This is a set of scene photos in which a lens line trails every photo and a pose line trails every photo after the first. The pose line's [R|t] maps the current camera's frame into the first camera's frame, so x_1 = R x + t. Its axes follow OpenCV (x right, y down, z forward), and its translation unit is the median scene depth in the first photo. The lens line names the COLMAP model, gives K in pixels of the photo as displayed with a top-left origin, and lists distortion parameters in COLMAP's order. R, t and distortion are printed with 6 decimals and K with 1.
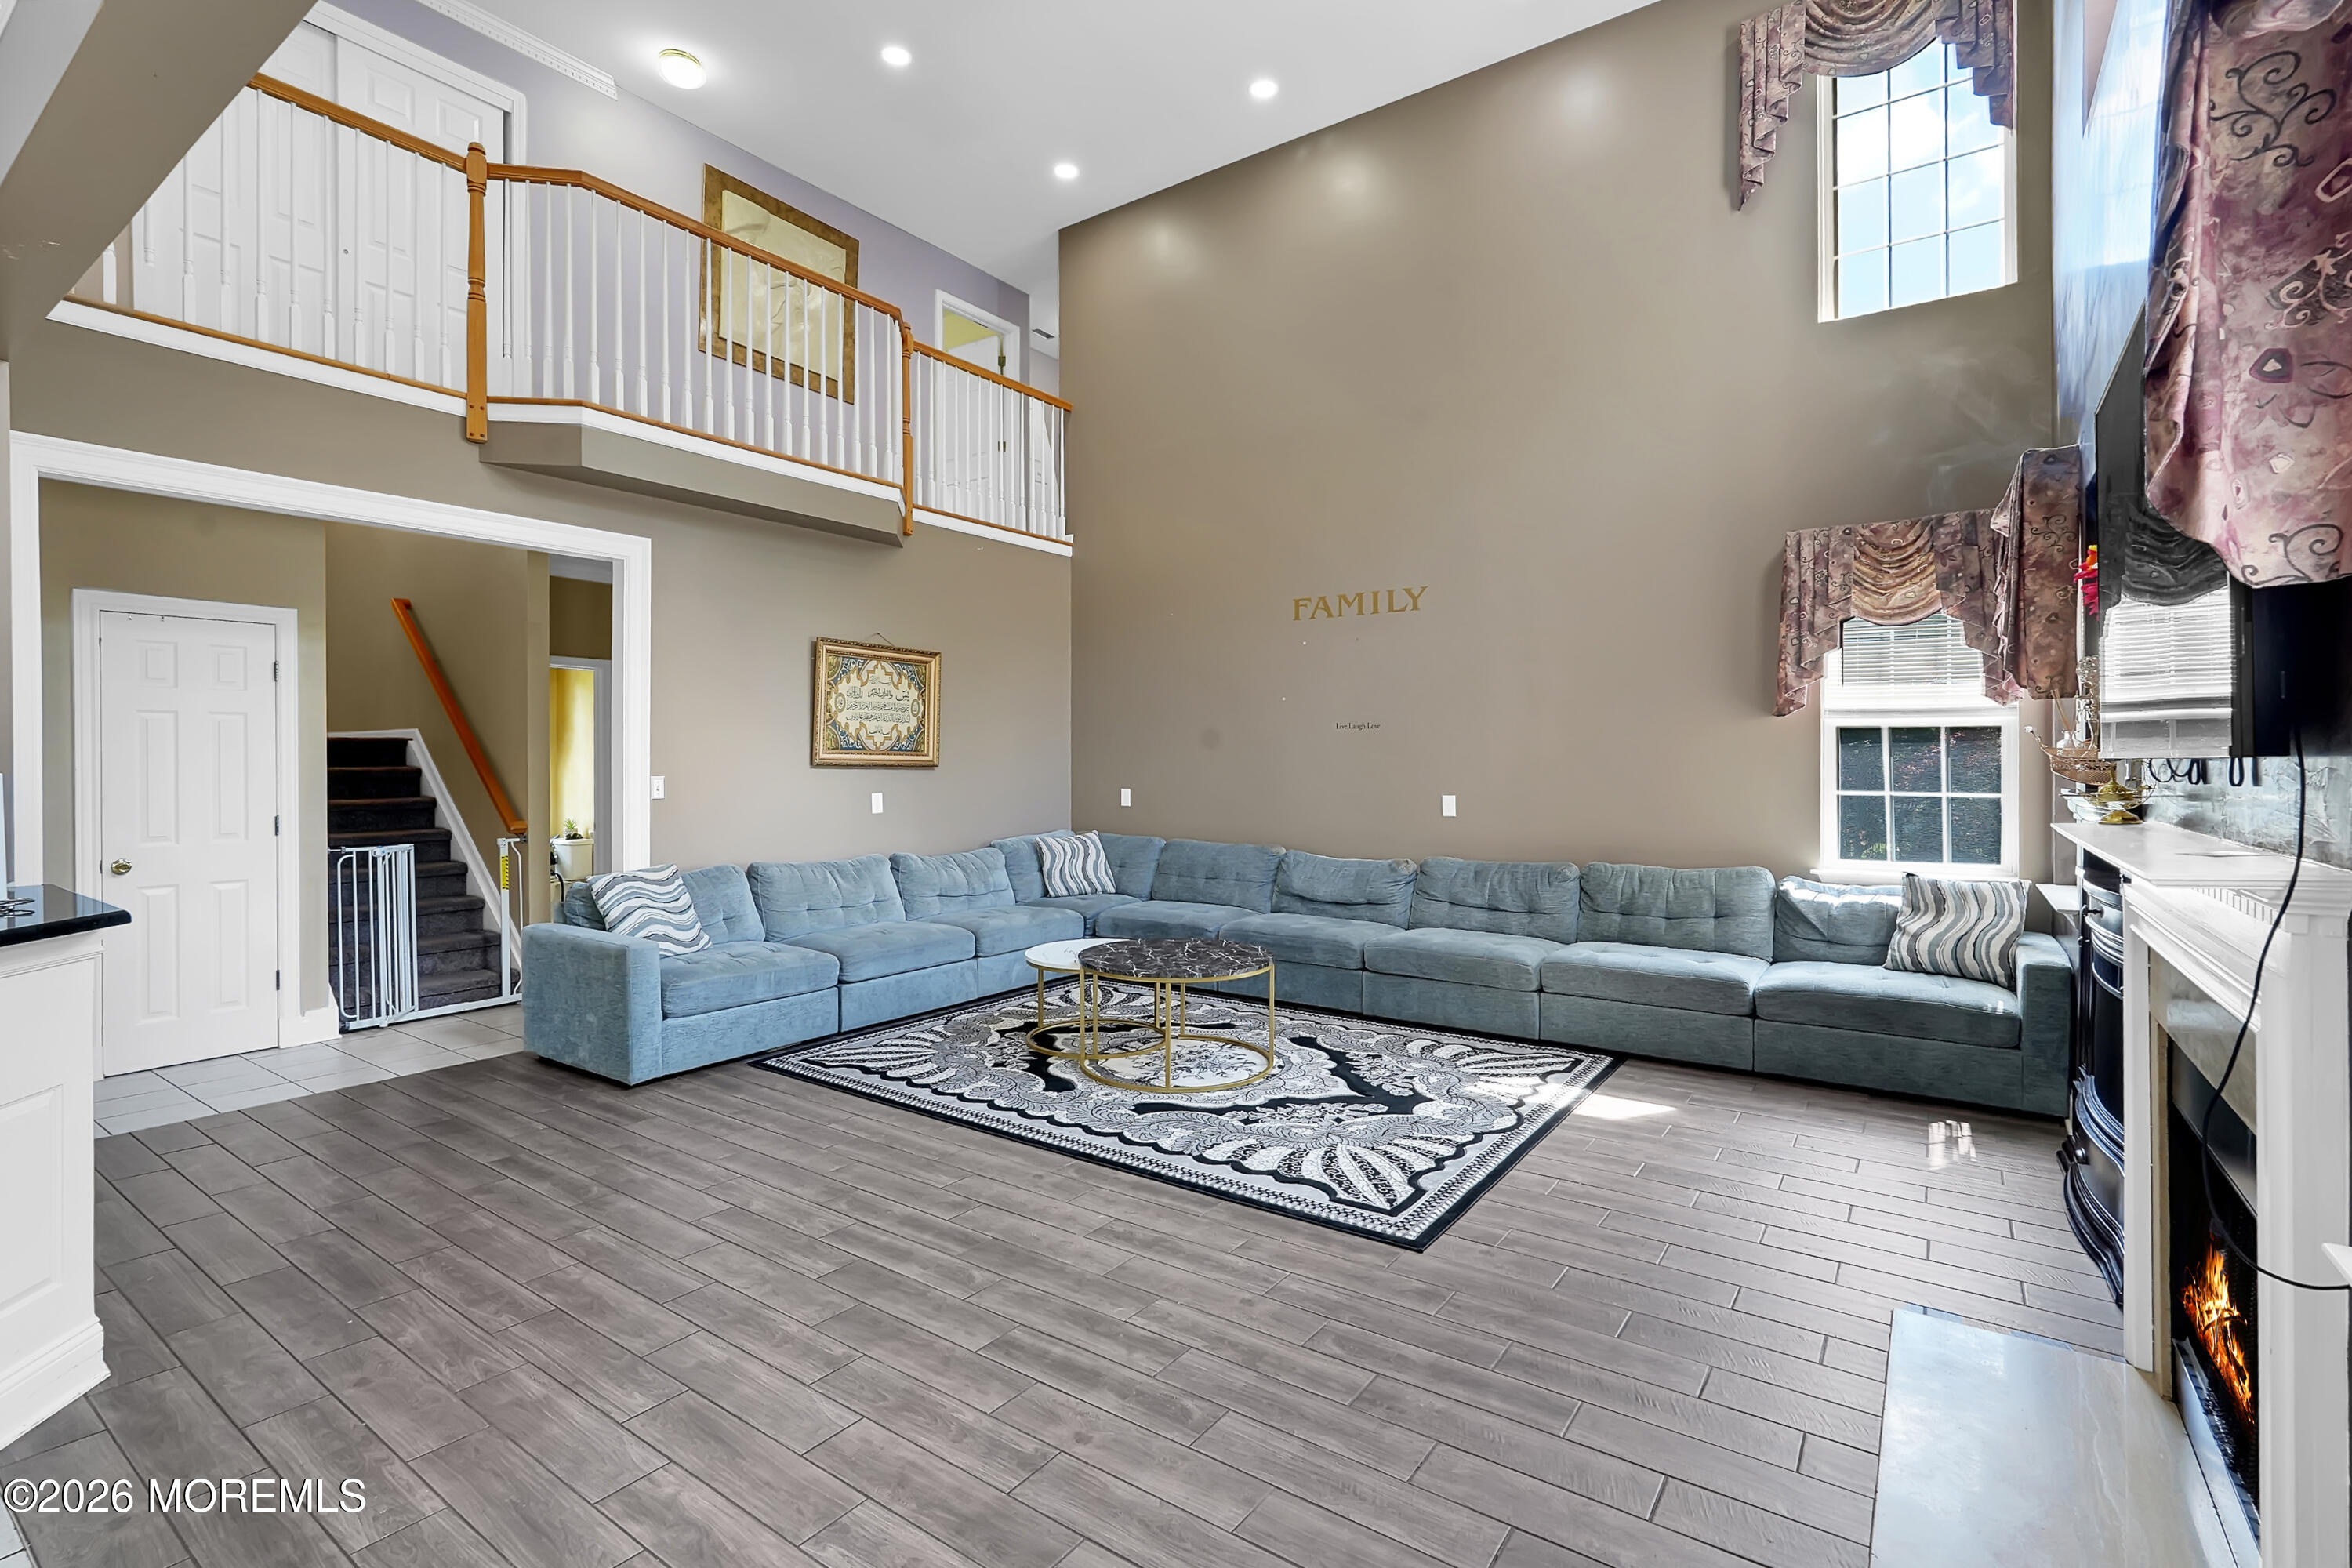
lens RADIAL K [[1091.6, 0, 1171.2], [0, 1091.6, 759.1], [0, 0, 1]] dist [-0.019442, 0.013362]
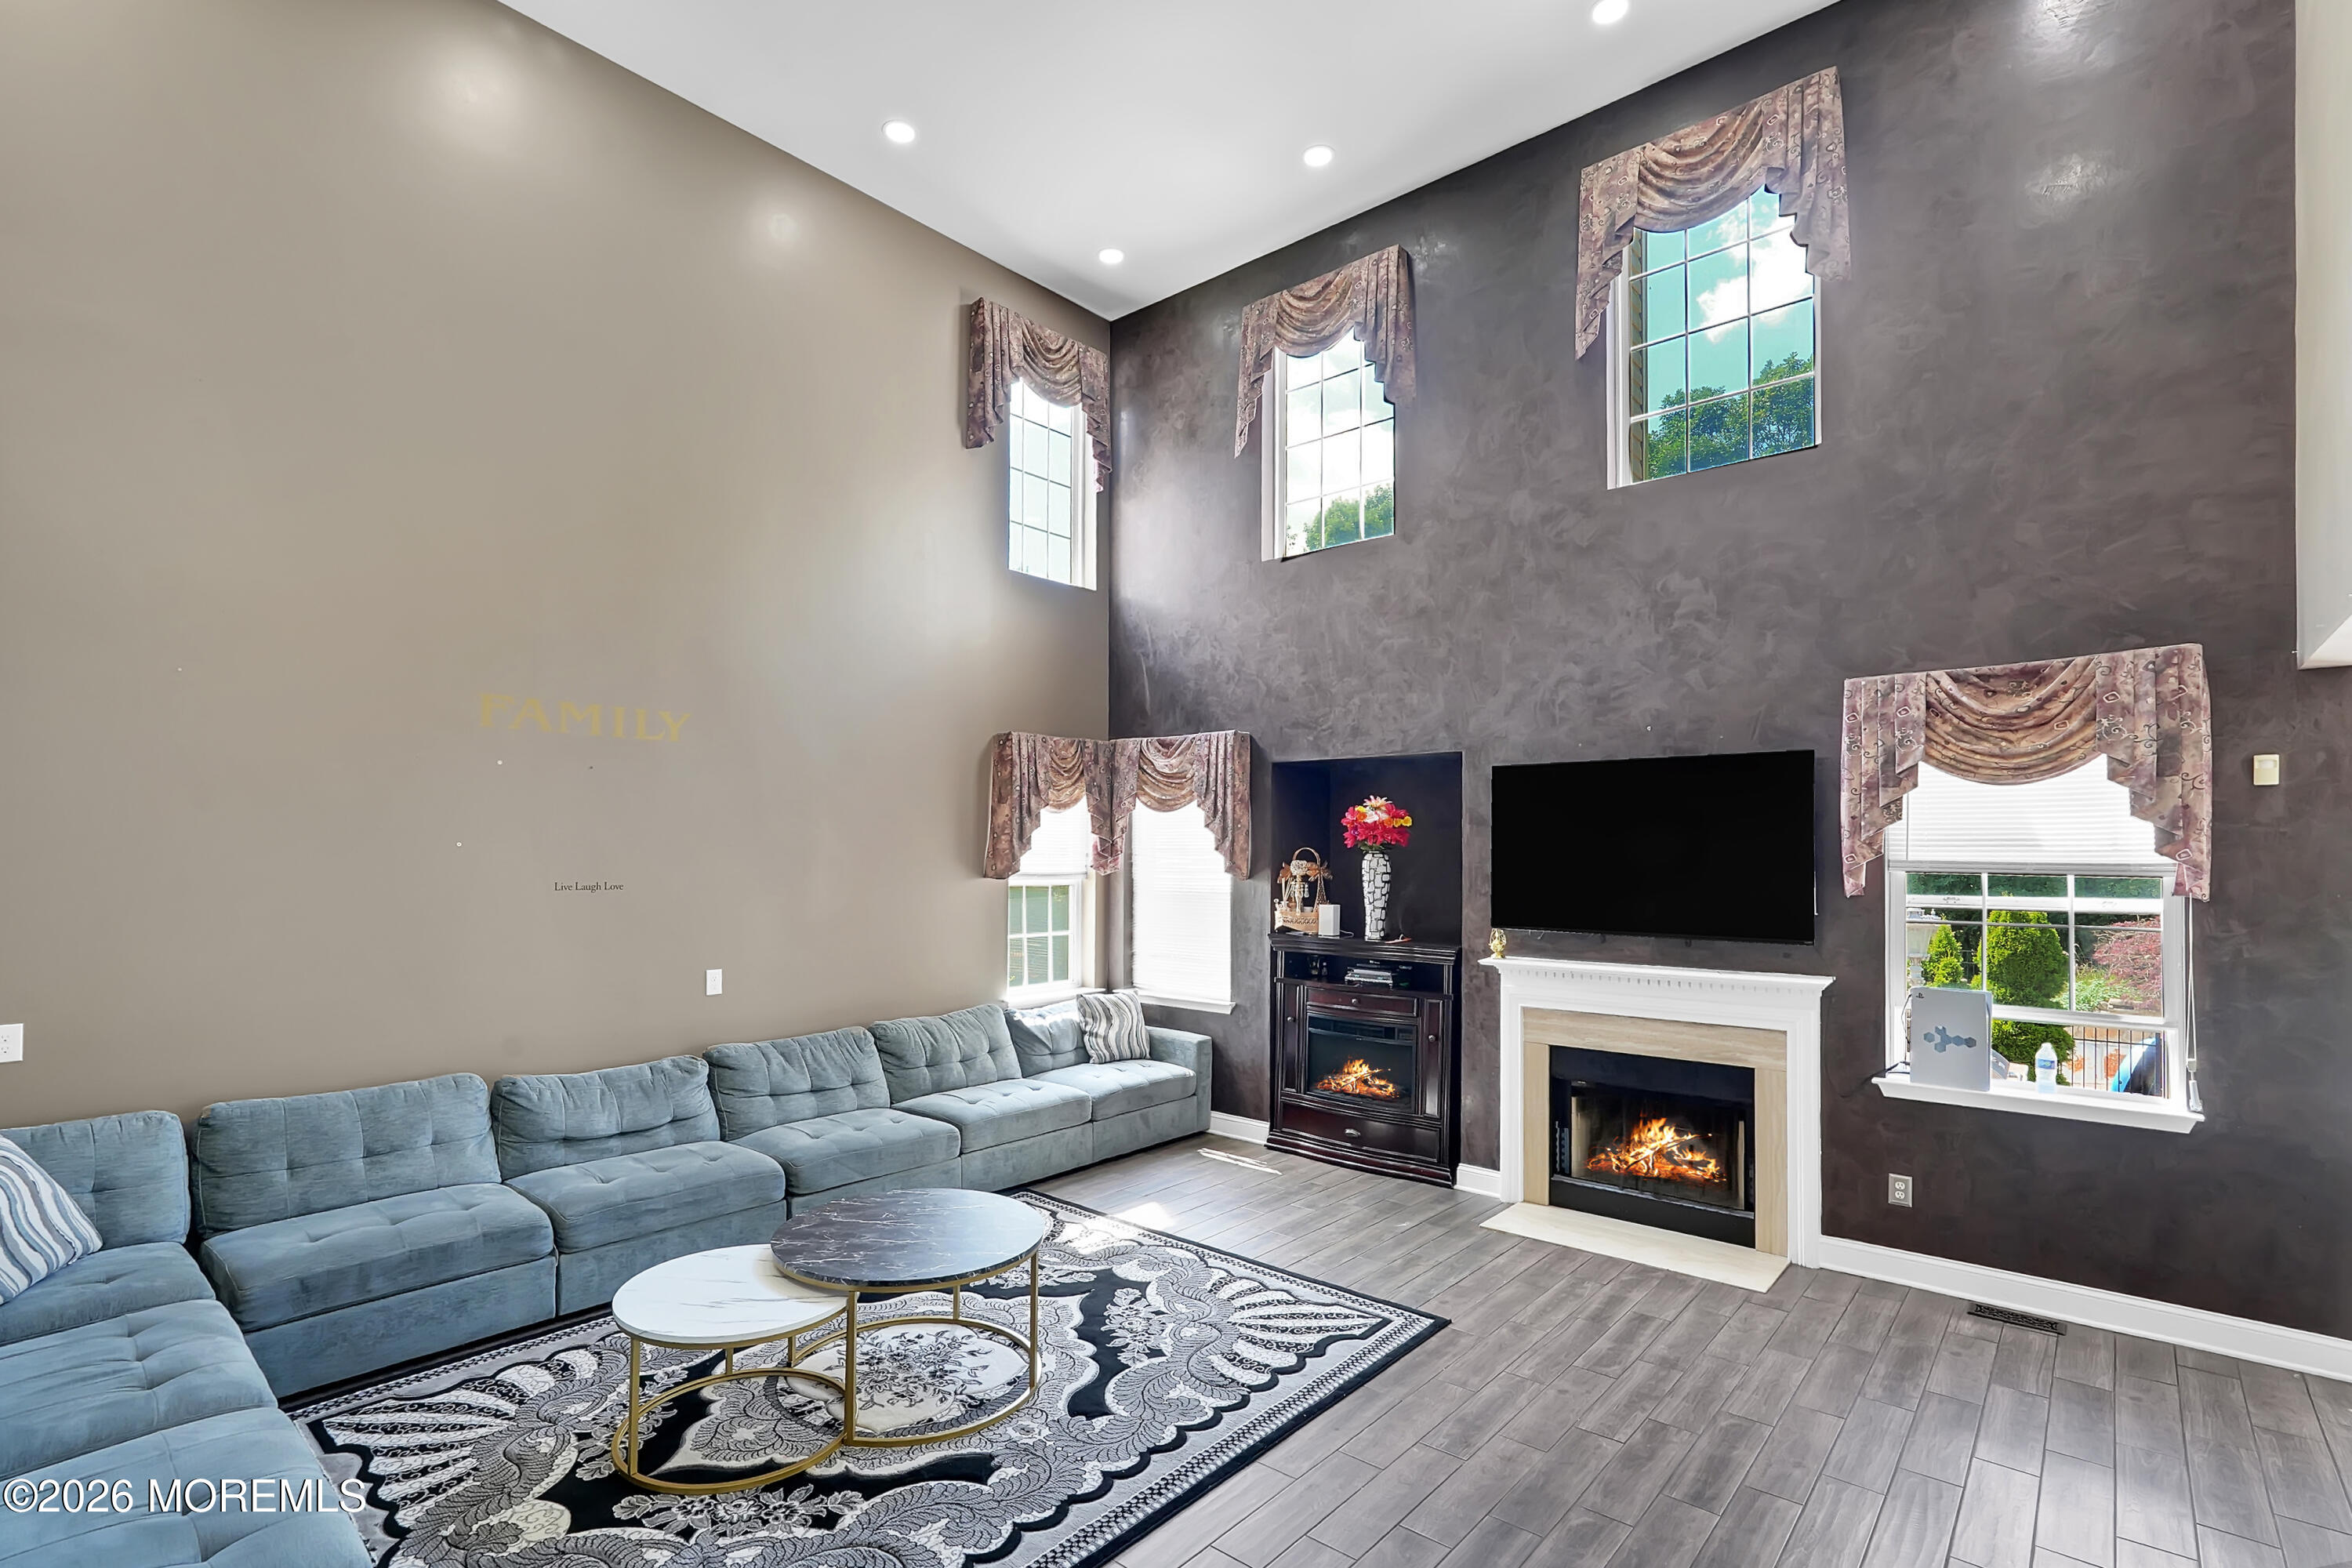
lens RADIAL K [[1089.9, 0, 1160.2], [0, 1089.9, 850.9], [0, 0, 1]] dist [-0.017625, 0.011249]
pose [[0.101207, 0.004852, 0.994854, -0.816648], [-0.006827, 0.999968, -0.004182, -0.085404], [-0.994842, -0.006368, 0.101237, 0.876396]]
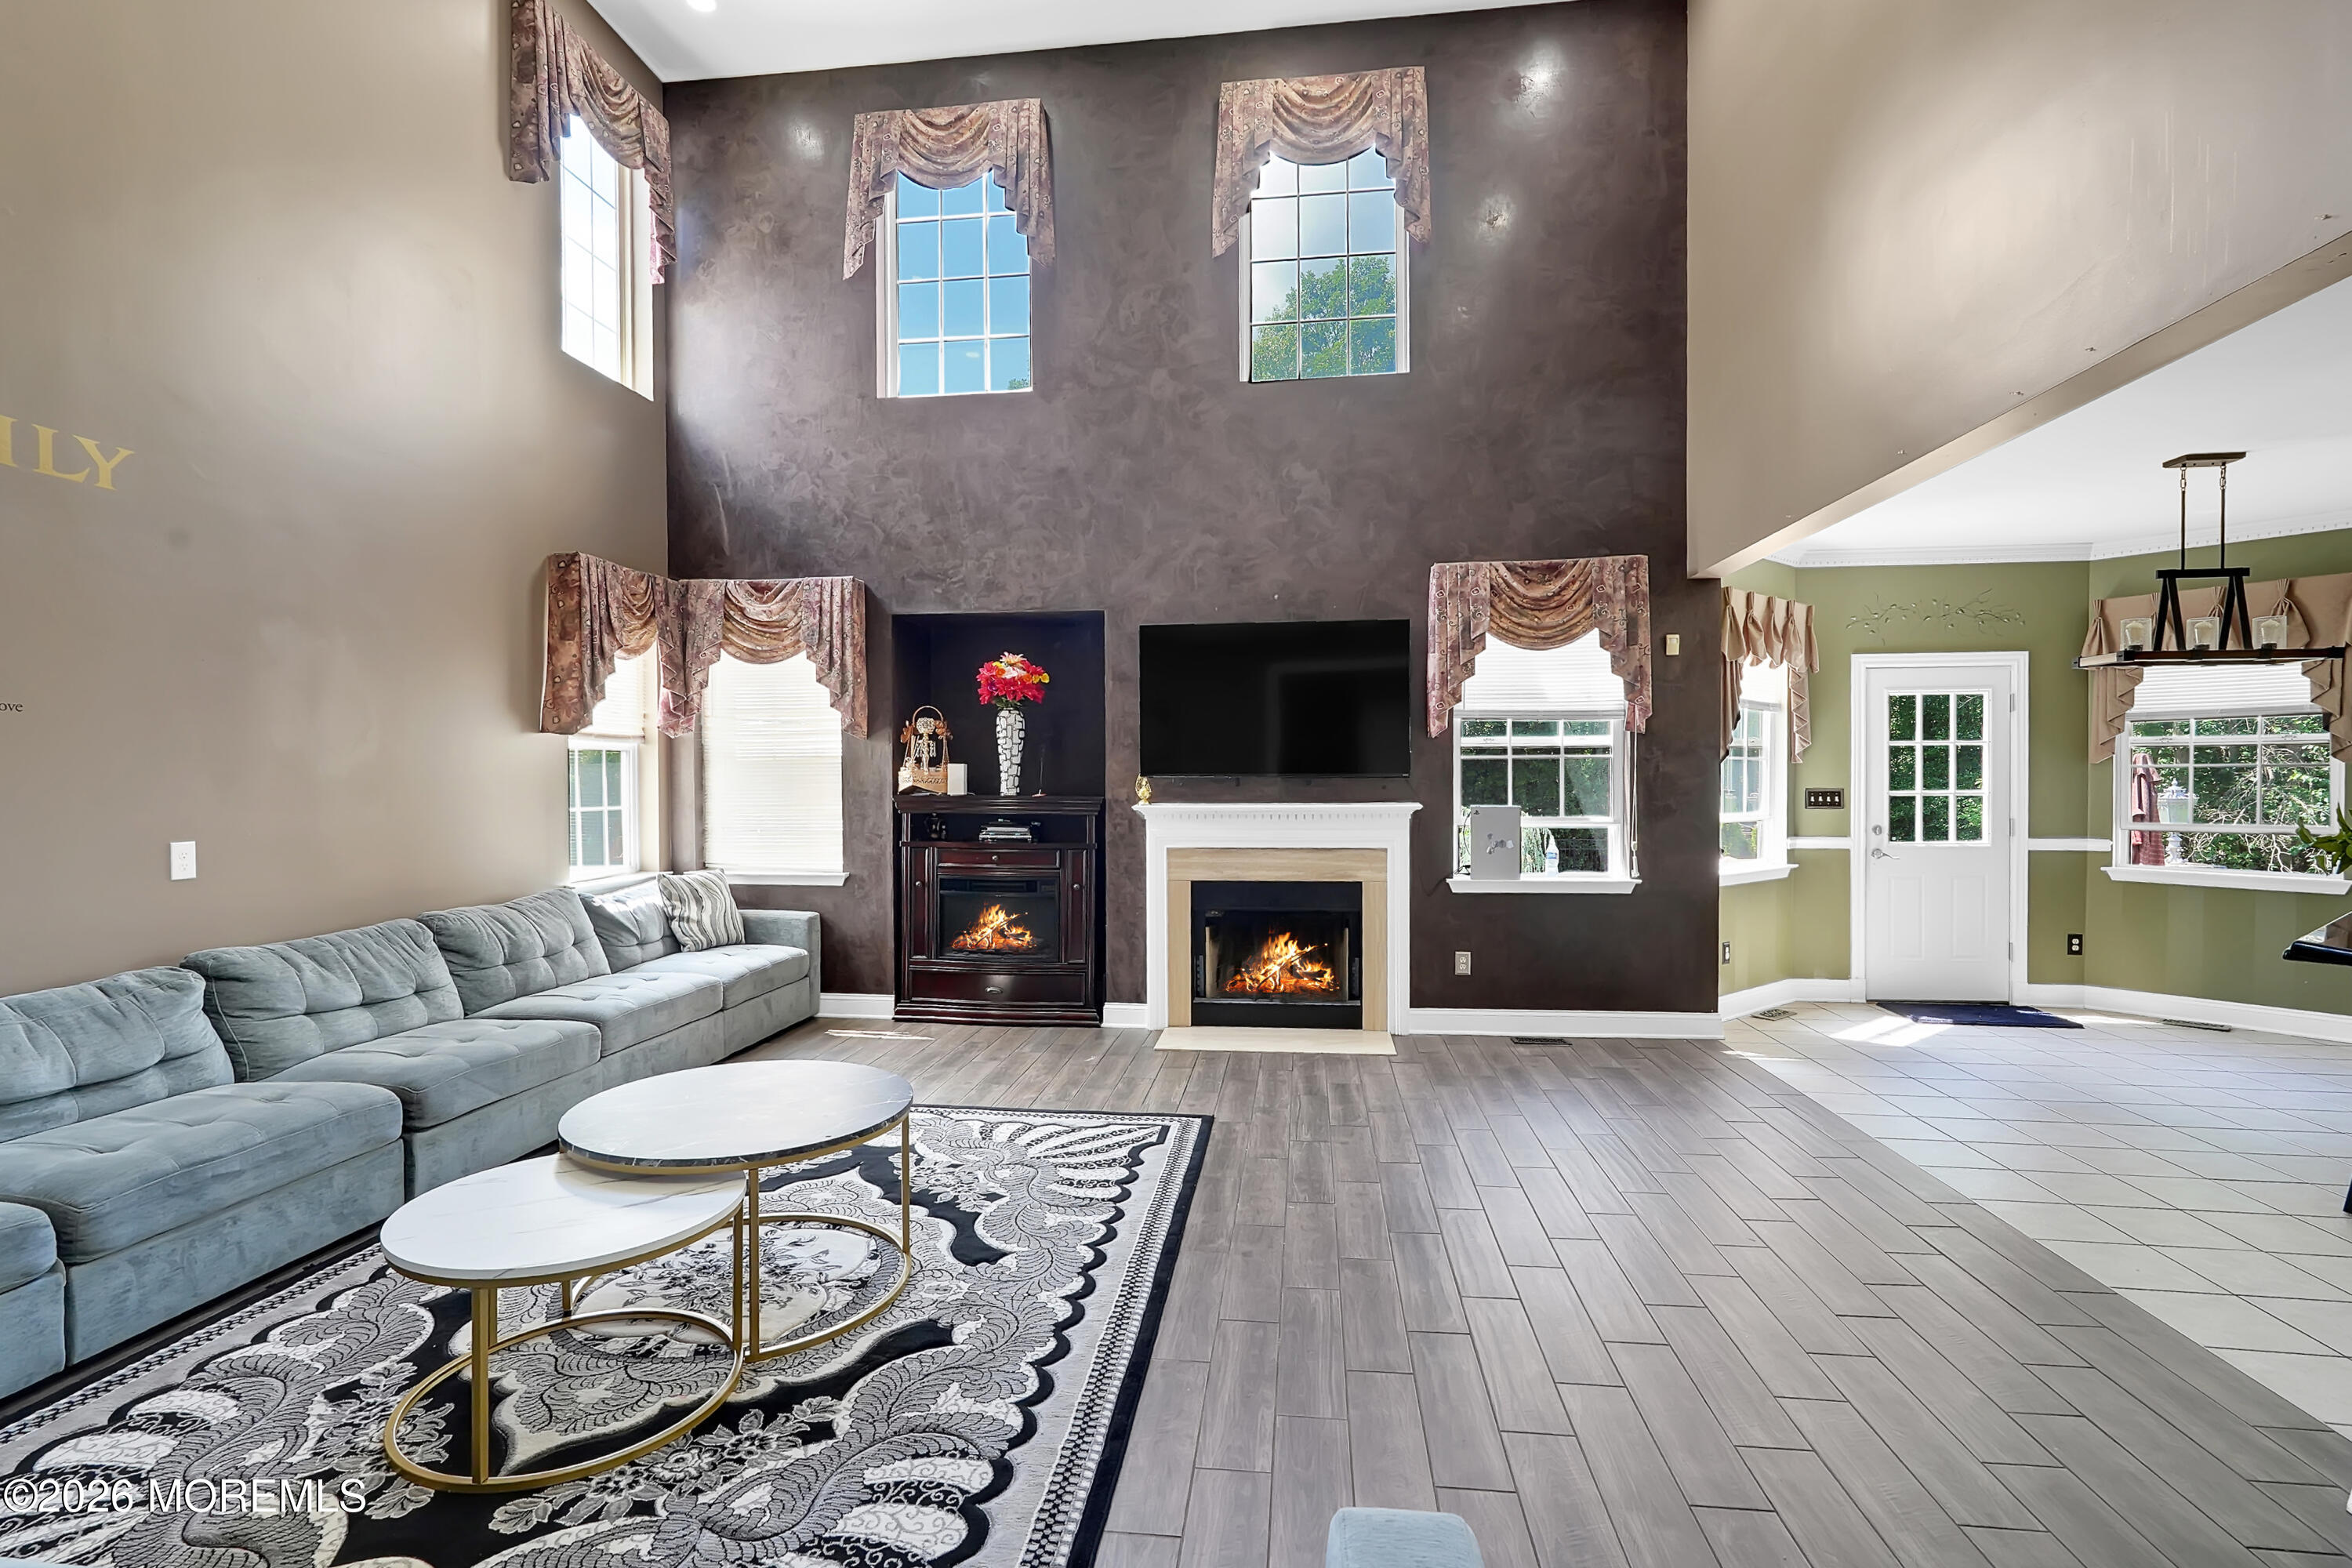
lens RADIAL K [[1082.2, 0, 1168.9], [0, 1082.2, 802.6], [0, 0, 1]] dist [-0.017959, 0.011652]
pose [[-0.472878, -0.018221, 0.880940, -0.716640], [0.001297, 0.999771, 0.021375, 0.002906], [-0.881127, 0.011251, -0.472746, 1.236299]]
